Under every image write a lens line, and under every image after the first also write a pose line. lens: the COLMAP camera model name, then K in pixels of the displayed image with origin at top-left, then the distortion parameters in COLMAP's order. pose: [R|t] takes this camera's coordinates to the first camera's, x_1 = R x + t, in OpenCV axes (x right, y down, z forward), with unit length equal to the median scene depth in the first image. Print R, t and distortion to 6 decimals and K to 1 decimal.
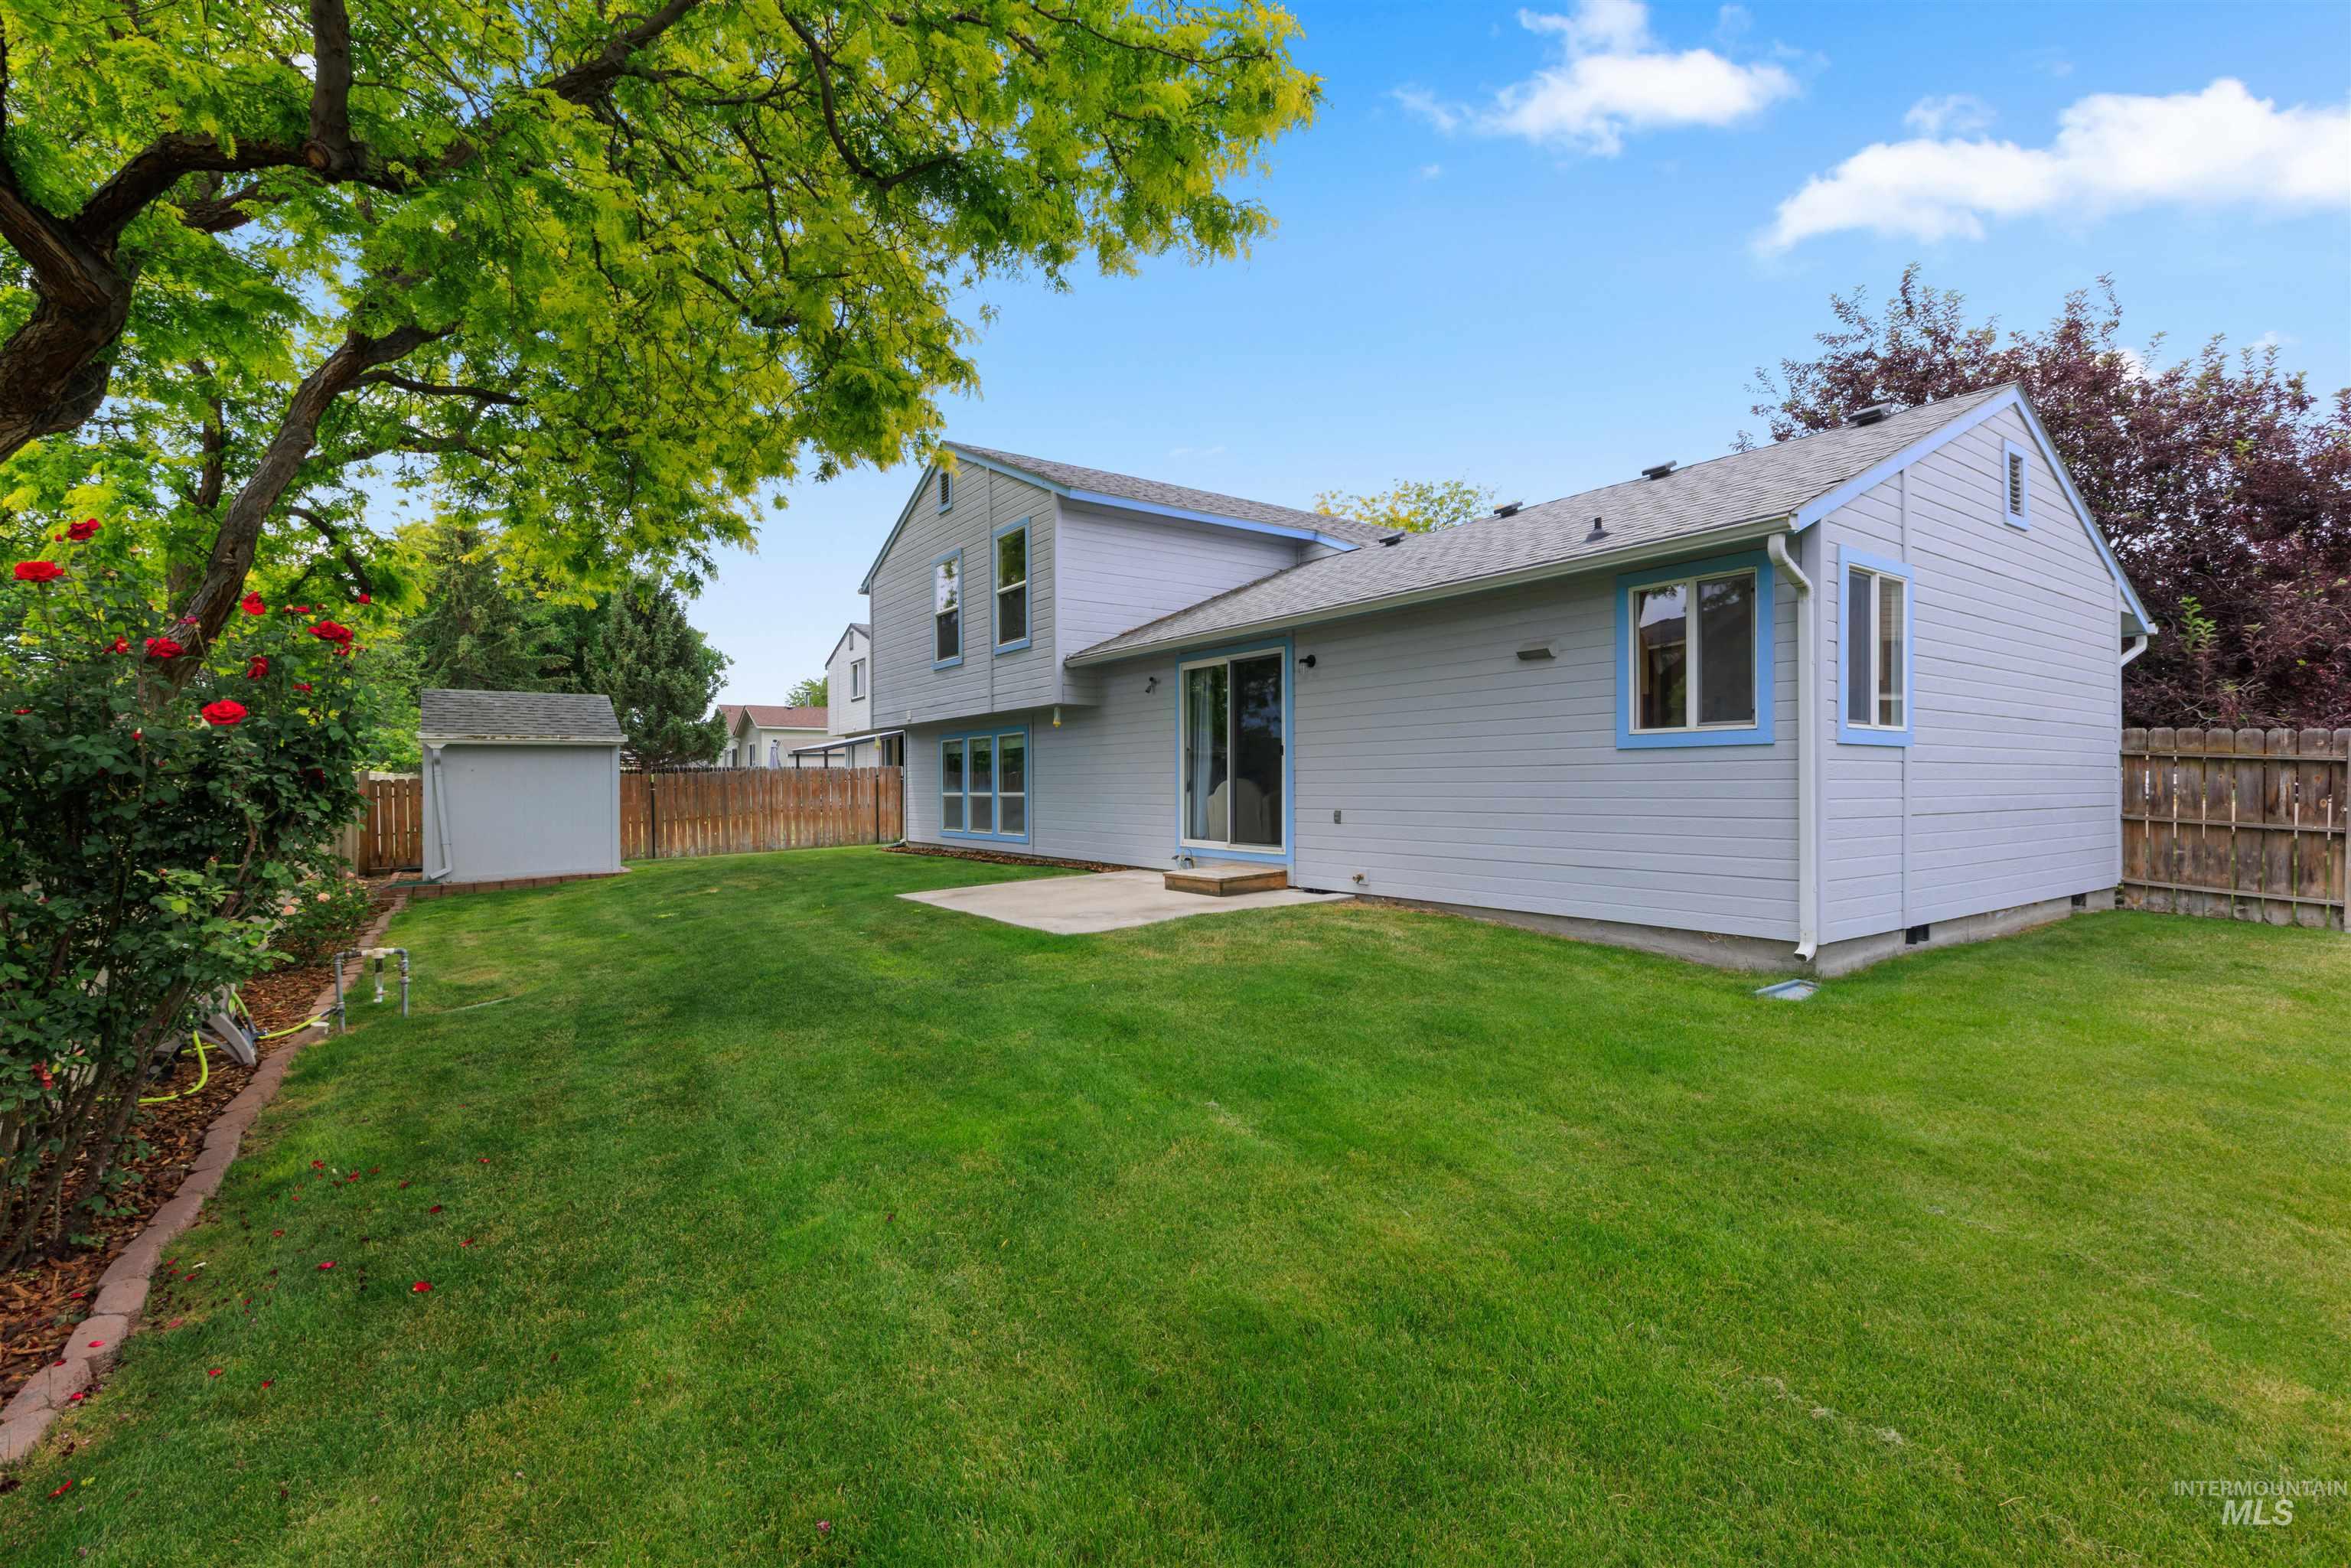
lens RADIAL K [[1056.0, 0, 1172.8], [0, 1056.0, 776.0], [0, 0, 1]] dist [-0.001218, -0.000211]
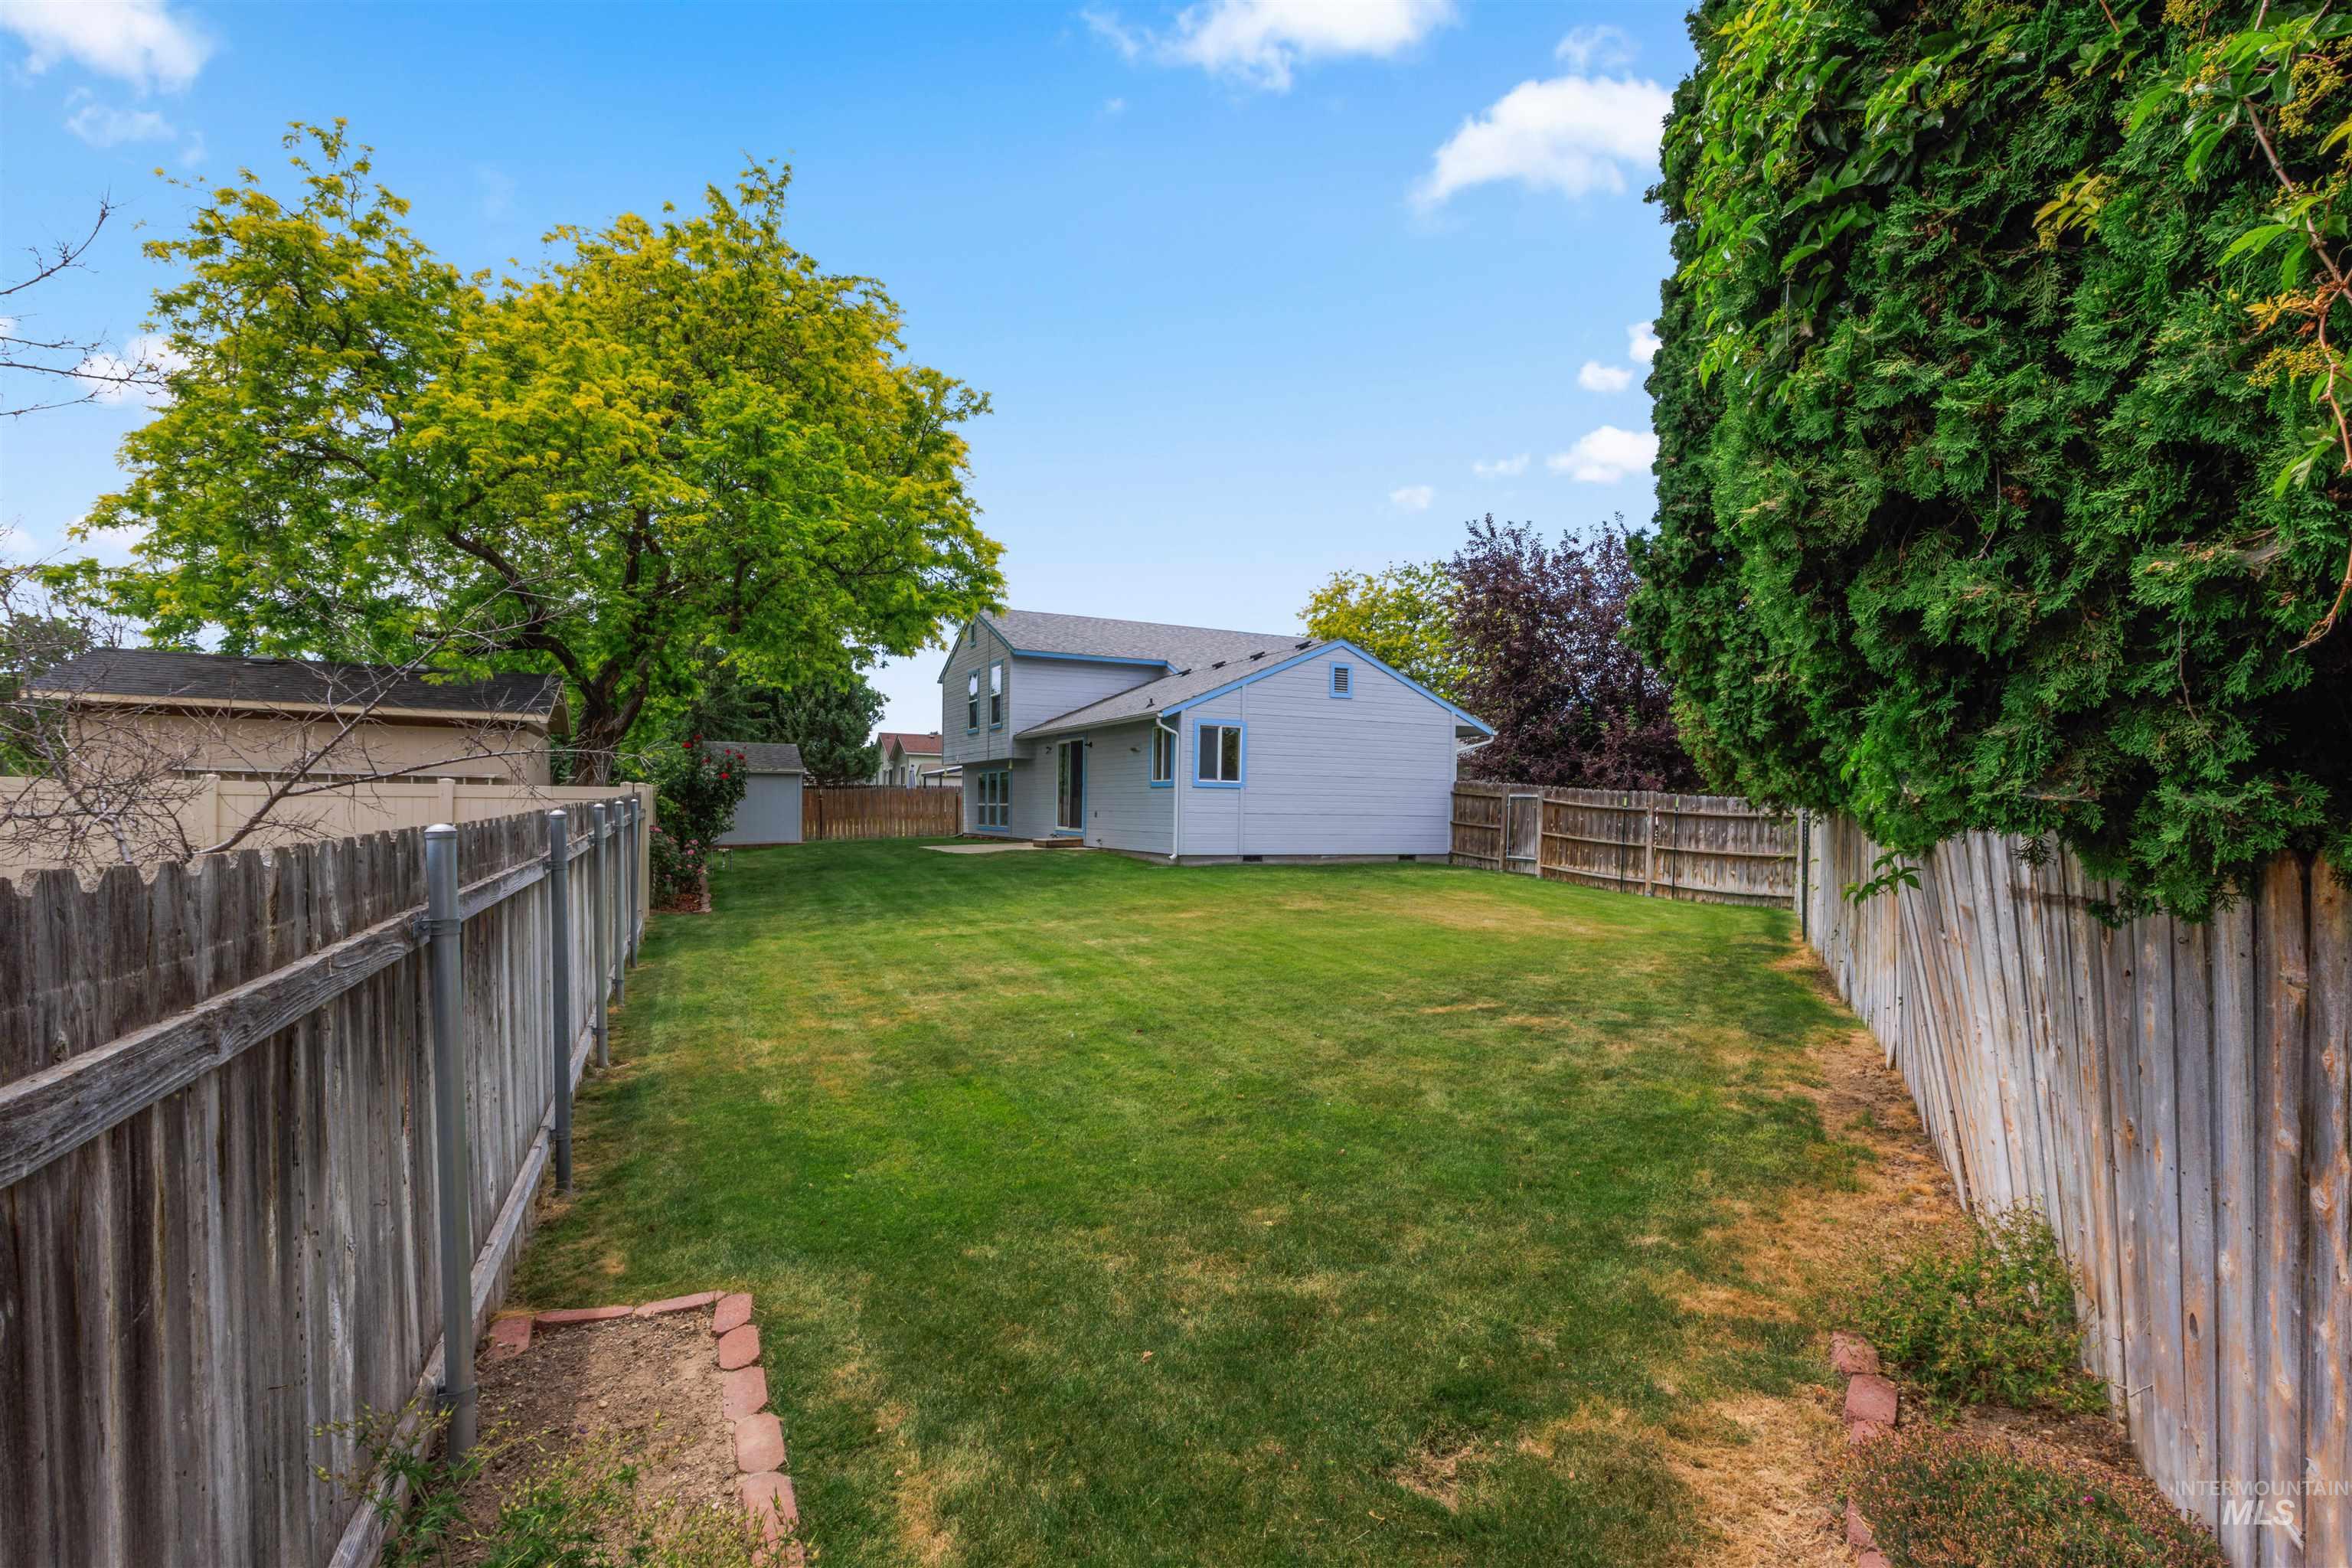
lens RADIAL K [[1056.5, 0, 1173.3], [0, 1056.5, 776.0], [0, 0, 1]] dist [-0.001218, -0.000211]
pose [[0.989750, 0.017507, -0.141735, 0.377811], [-0.020667, 0.999569, -0.020855, 0.000991], [0.141309, 0.023571, 0.989685, -0.738643]]
